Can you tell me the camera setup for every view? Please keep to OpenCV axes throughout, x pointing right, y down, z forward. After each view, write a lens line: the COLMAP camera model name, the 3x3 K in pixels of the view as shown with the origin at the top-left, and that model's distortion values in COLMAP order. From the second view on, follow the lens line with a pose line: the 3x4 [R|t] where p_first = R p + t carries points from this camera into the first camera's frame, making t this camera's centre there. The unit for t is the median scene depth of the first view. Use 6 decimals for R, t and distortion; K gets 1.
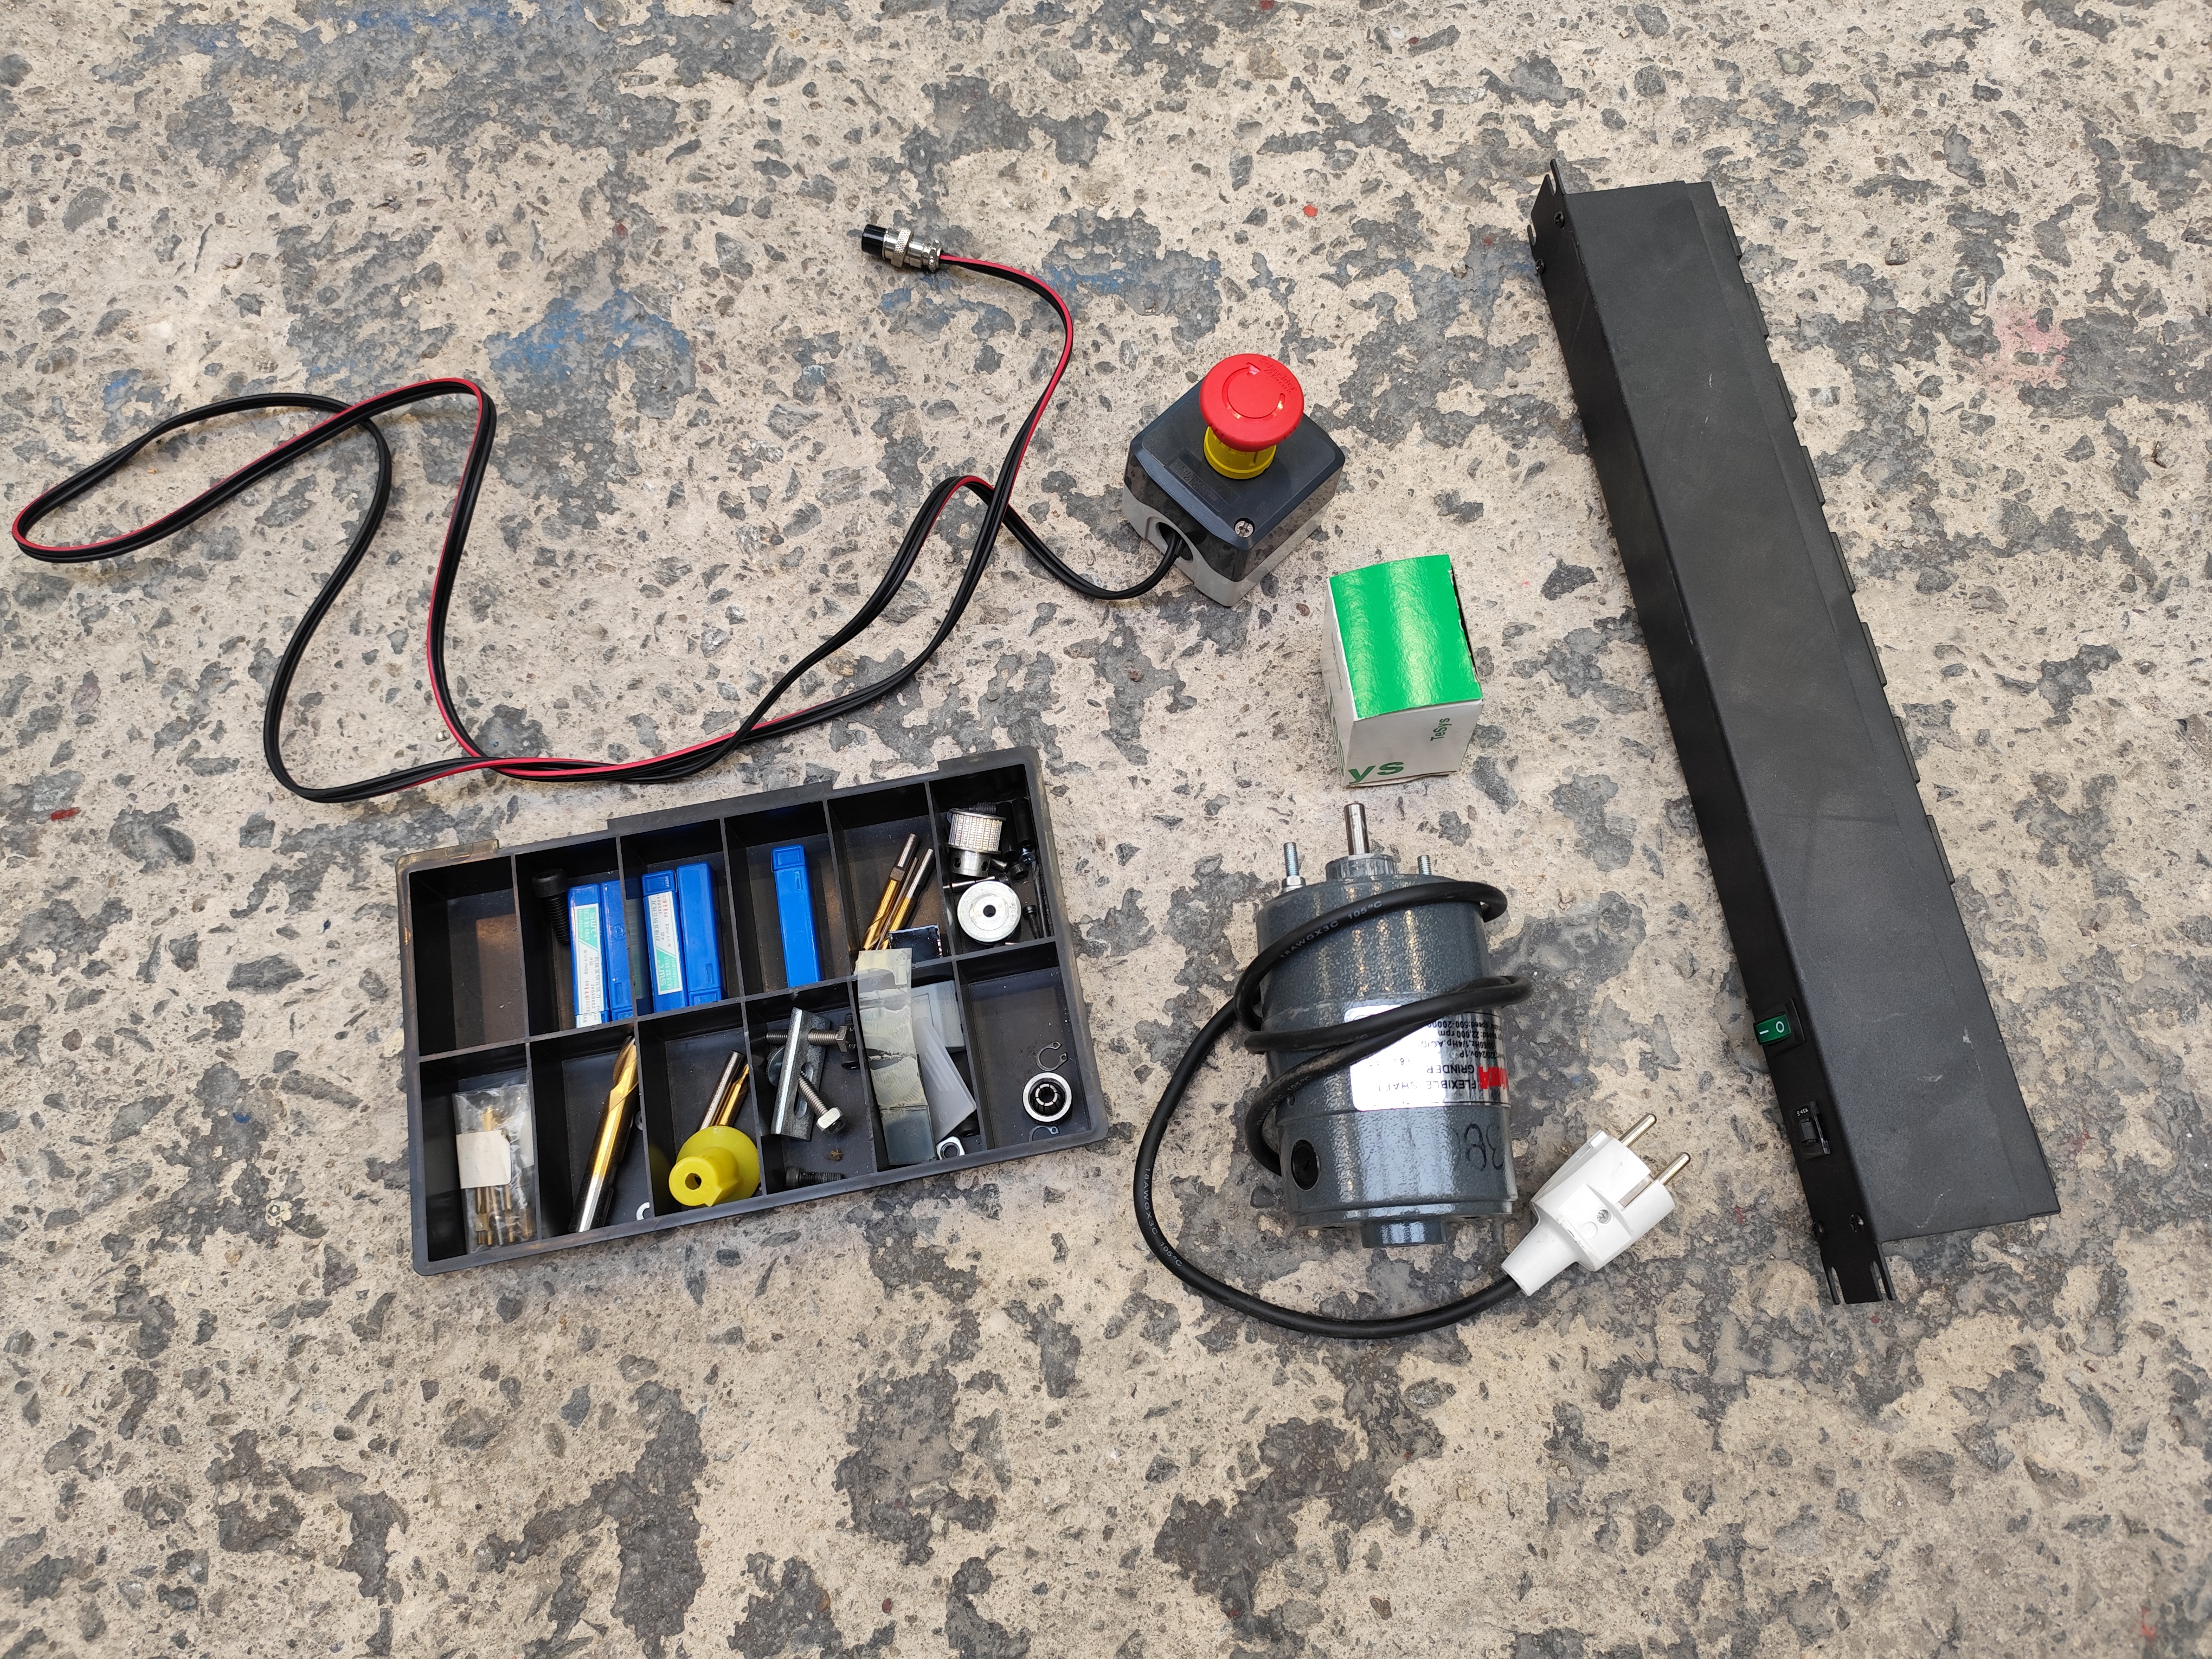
lens RADIAL K [[1537.5, 0, 1109.6], [0, 1537.5, 840.8], [0, 0, 1]] dist [0.020126, -0.029726]
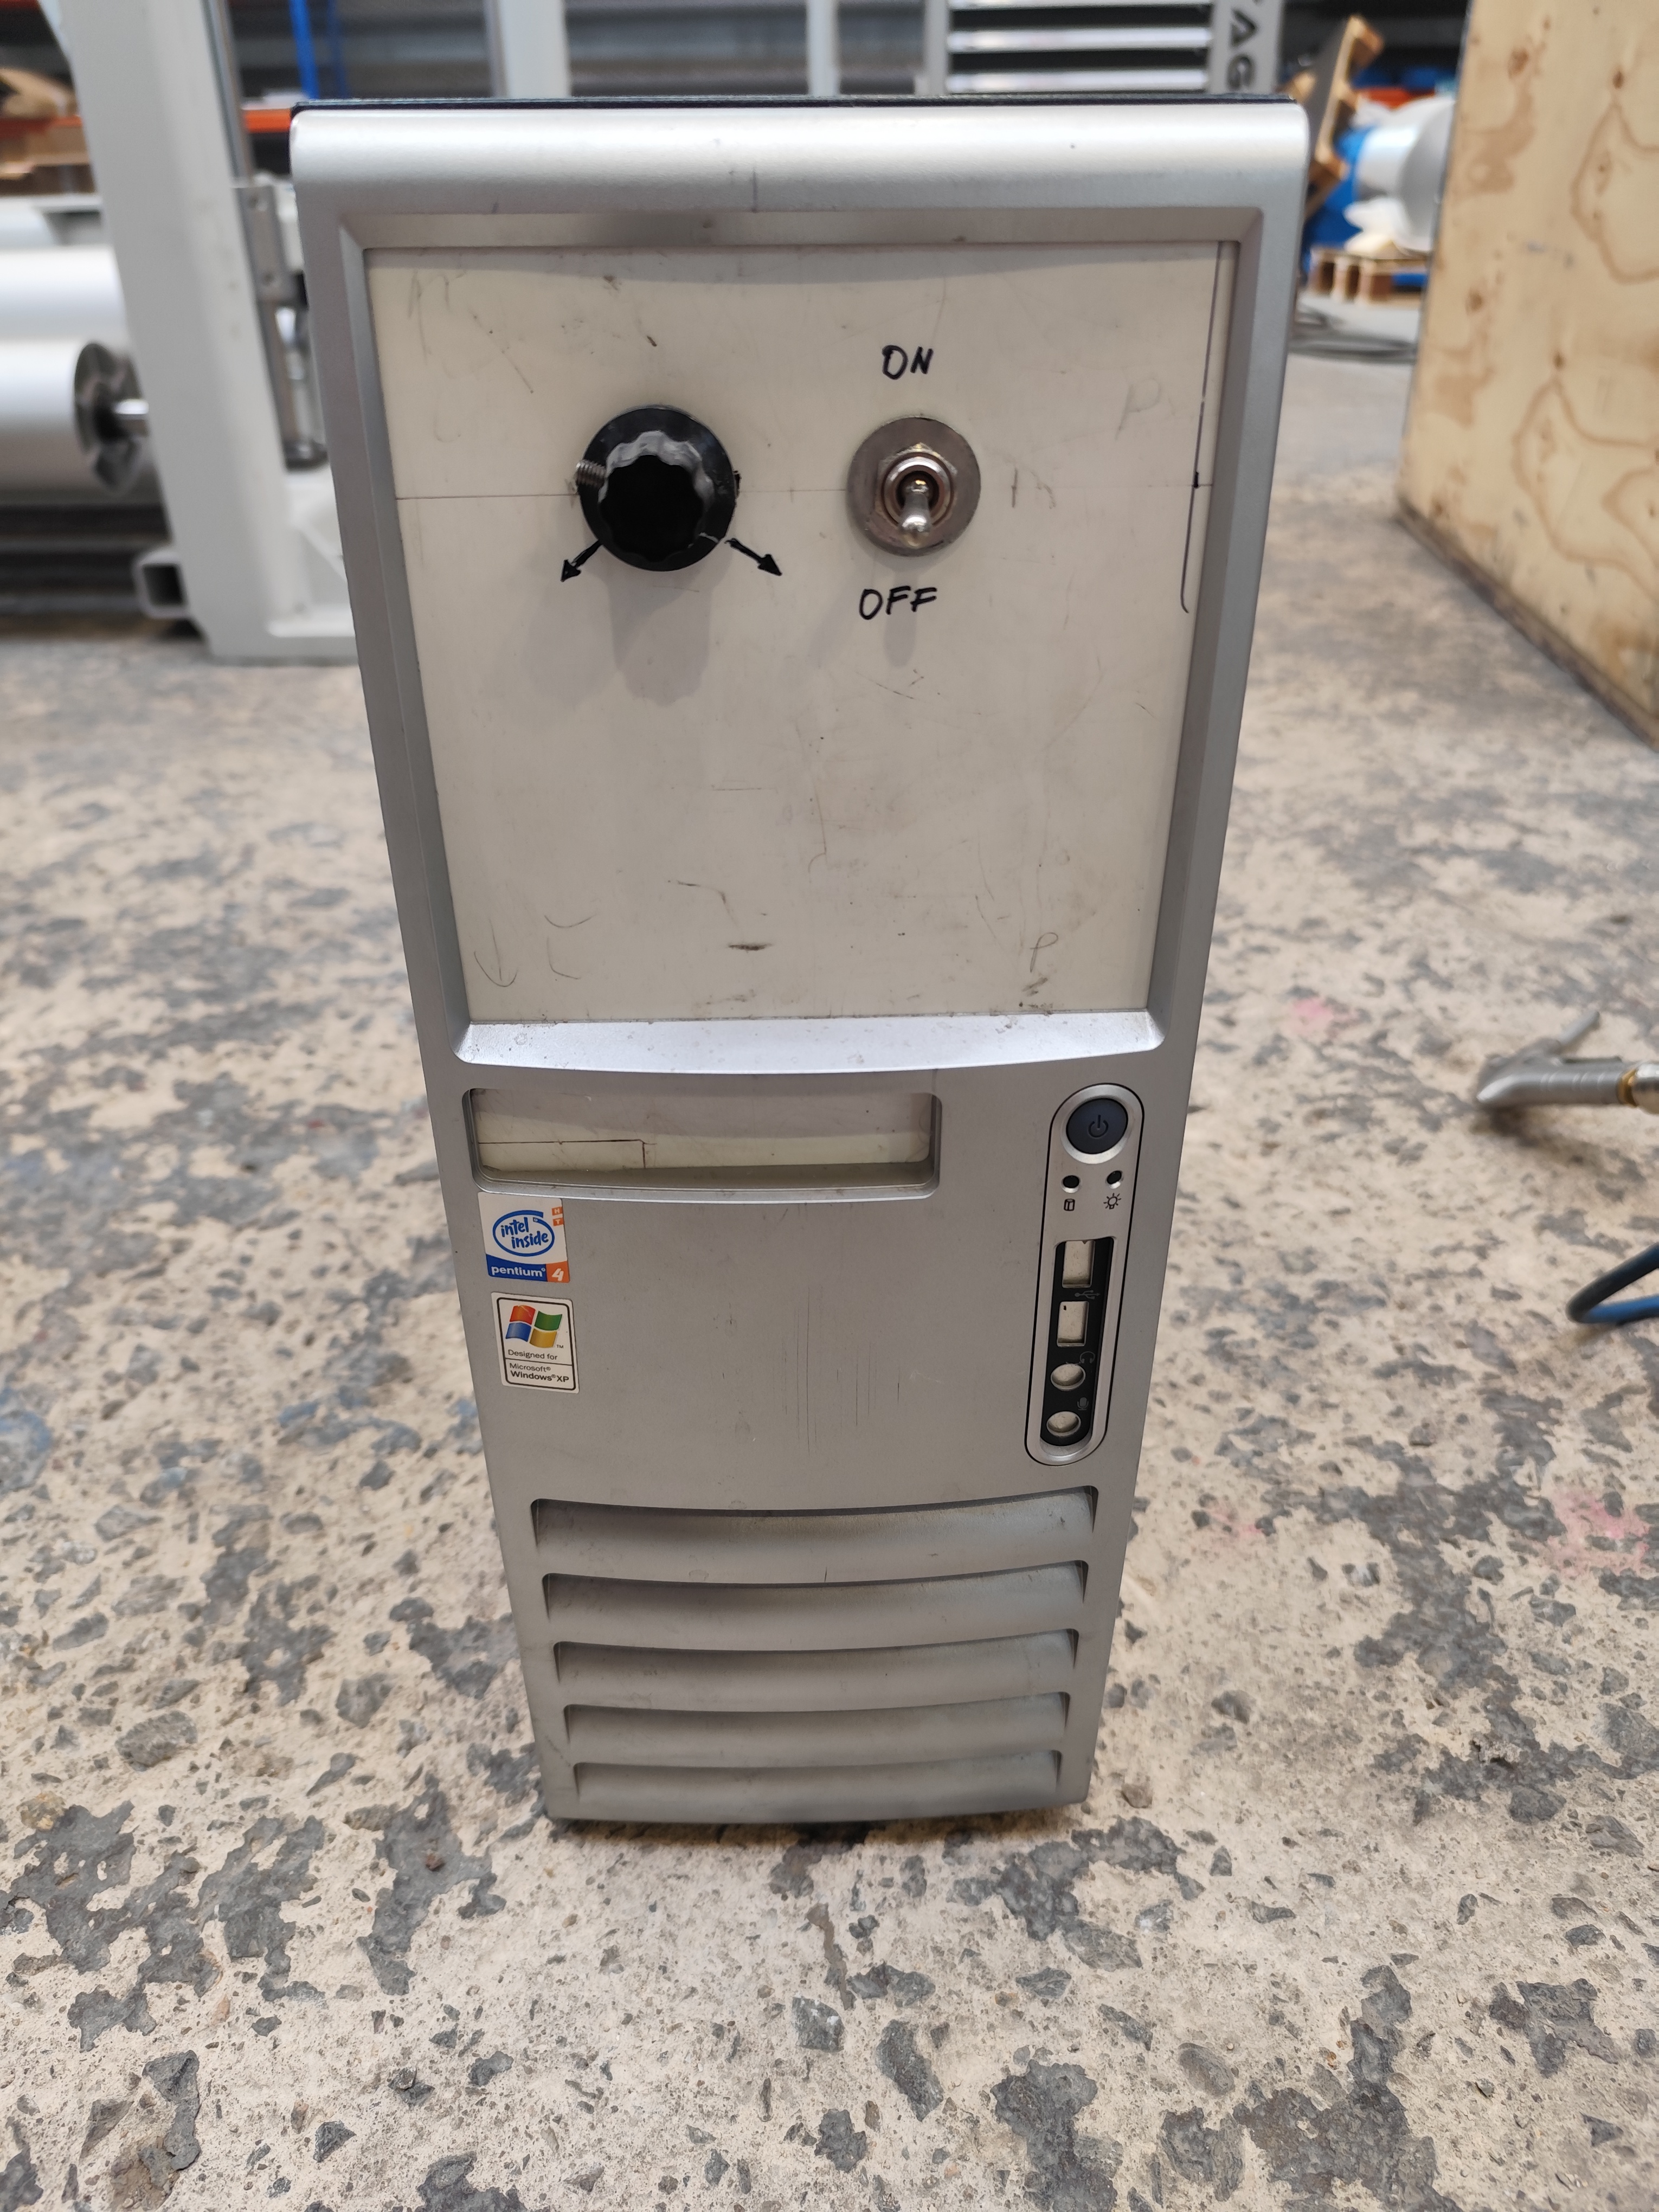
lens RADIAL K [[1550.5, 0, 820.4], [0, 1550.5, 1099.9], [0, 0, 1]] dist [0.007723, -0.028739]
pose [[0.997270, 0.044767, -0.058725, 0.205490], [-0.072200, 0.757933, -0.648324, 0.072592], [0.015486, 0.650794, 0.759096, 0.198303]]
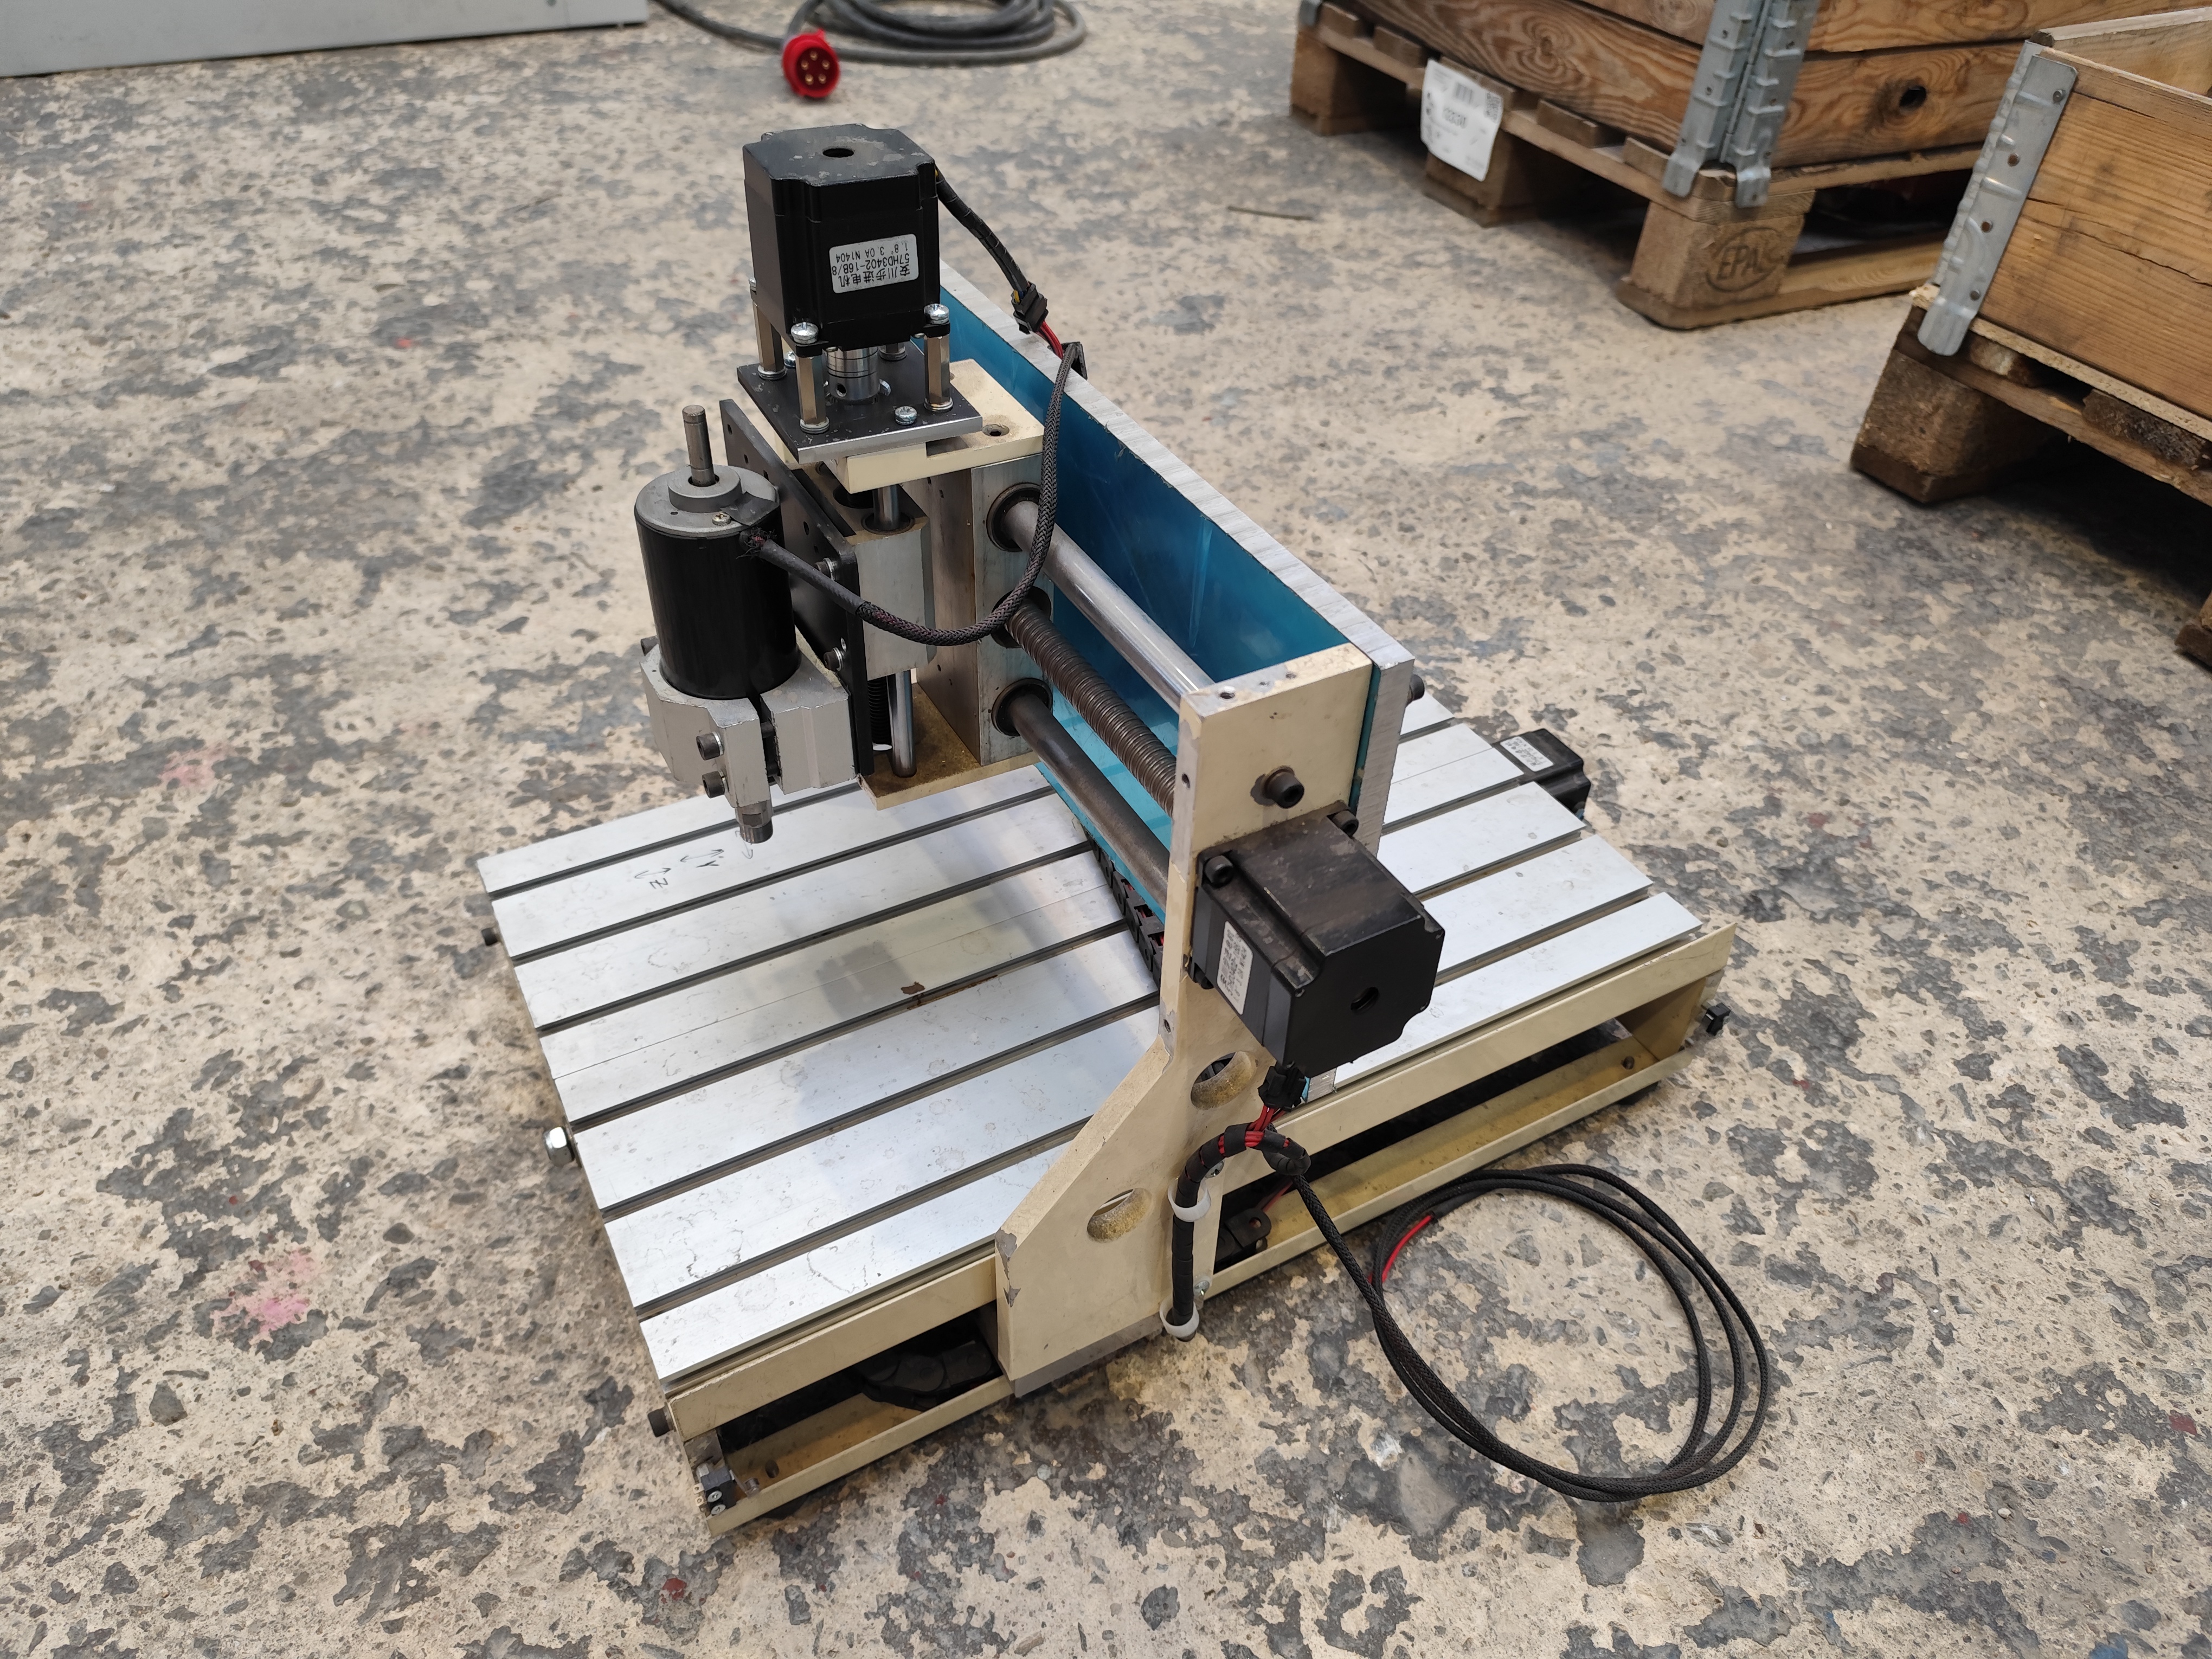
lens RADIAL K [[1527.1, 0, 1101.6], [0, 1527.1, 843.5], [0, 0, 1]] dist [0.020211, -0.032409]
pose [[-0.903995, 0.267064, -0.333871, 0.314554], [-0.413256, -0.345622, 0.842475, -1.790965], [0.109602, 0.899568, 0.422807, 0.538126]]
